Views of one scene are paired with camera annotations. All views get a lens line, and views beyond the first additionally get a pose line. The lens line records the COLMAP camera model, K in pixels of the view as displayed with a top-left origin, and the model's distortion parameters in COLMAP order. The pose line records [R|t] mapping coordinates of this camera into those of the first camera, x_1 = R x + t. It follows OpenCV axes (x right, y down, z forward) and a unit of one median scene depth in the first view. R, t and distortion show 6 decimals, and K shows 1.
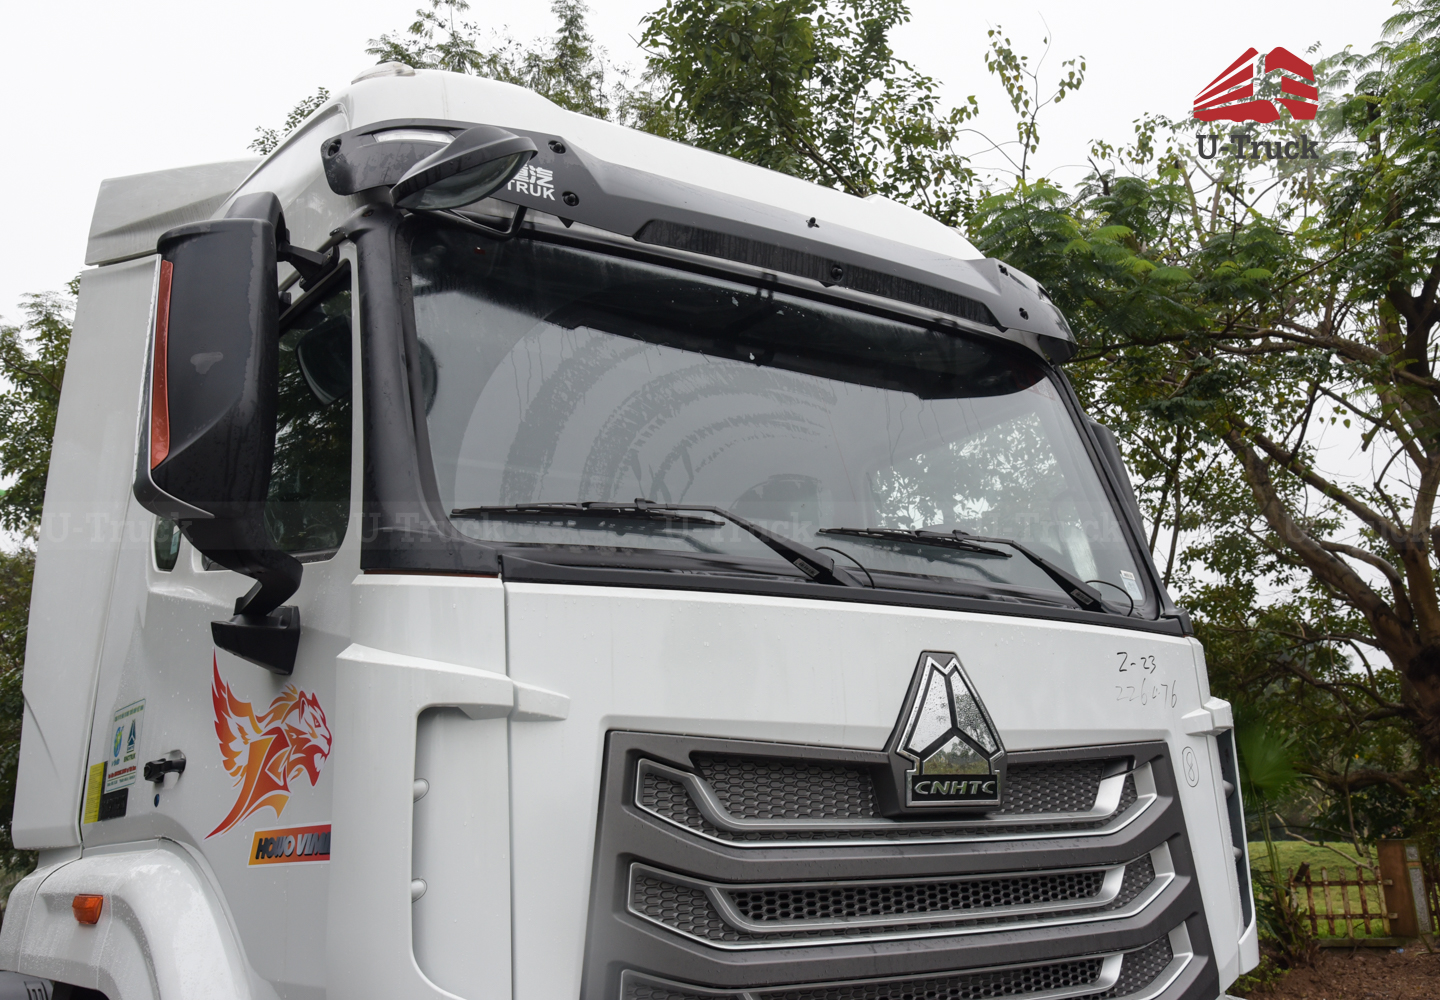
lens RADIAL K [[1384.4, 0, 720.0], [0, 1384.4, 500.0], [0, 0, 1]] dist [0.047152, 0.001151]
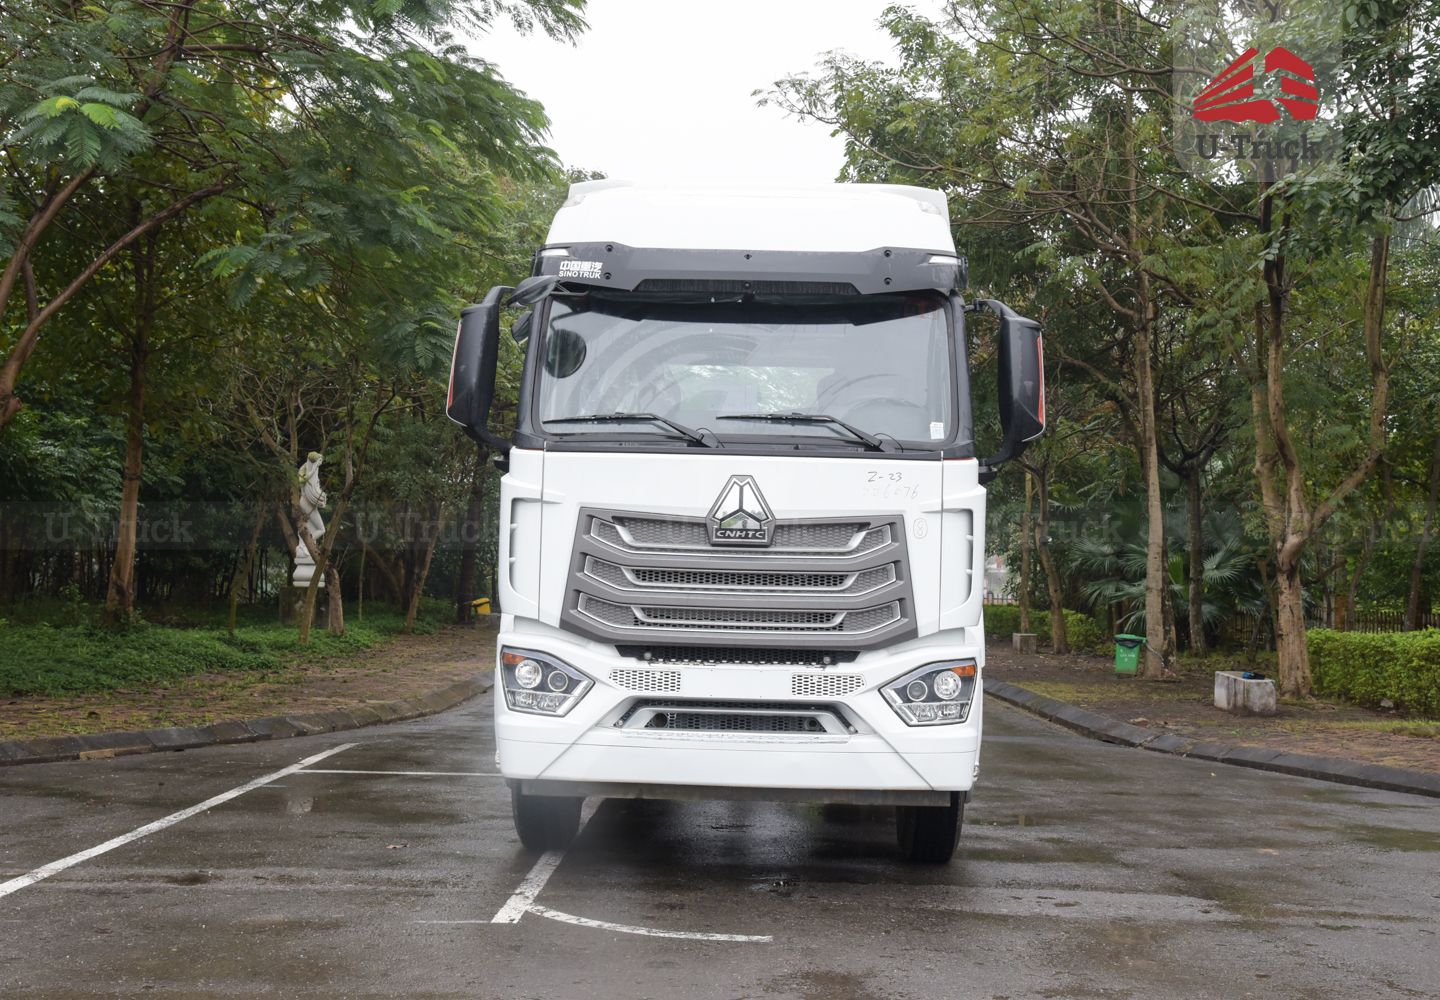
lens RADIAL K [[1761.5, 0, 720.0], [0, 1761.5, 500.0], [0, 0, 1]] dist [0.156289, 0.030618]
pose [[0.804908, 0.030572, -0.592612, 1.863510], [0.088485, 0.981323, 0.170809, -0.350206], [0.586766, -0.189922, 0.787169, -1.309731]]
